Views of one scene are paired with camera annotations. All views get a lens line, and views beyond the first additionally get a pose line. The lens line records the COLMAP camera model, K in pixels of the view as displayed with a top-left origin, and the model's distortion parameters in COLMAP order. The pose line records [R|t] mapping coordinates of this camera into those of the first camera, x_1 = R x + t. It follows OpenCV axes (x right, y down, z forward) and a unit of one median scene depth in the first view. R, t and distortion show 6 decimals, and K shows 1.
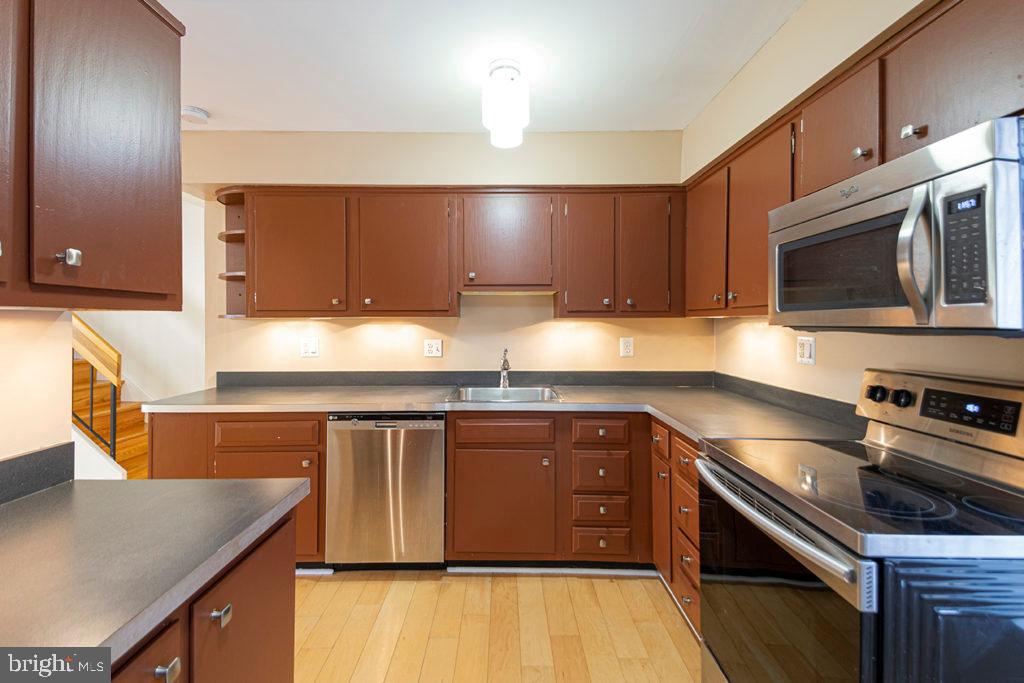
lens RADIAL K [[456.0, 0, 512.1], [0, 456.0, 322.4], [0, 0, 1]] dist [0.045719, -0.001018]
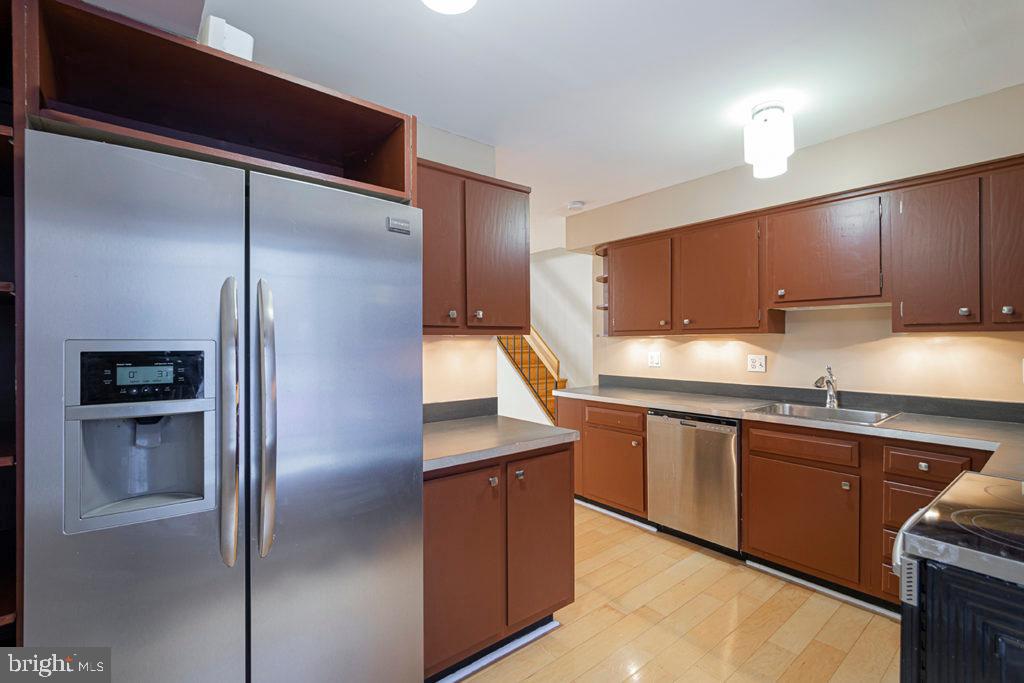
lens RADIAL K [[458.0, 0, 512.6], [0, 458.0, 343.9], [0, 0, 1]] dist [-0.002796, -0.000523]
pose [[0.642629, 0.001449, -0.766176, 0.326045], [0.008080, 0.999930, 0.008668, -0.002259], [0.766135, -0.011761, 0.642572, -0.125016]]
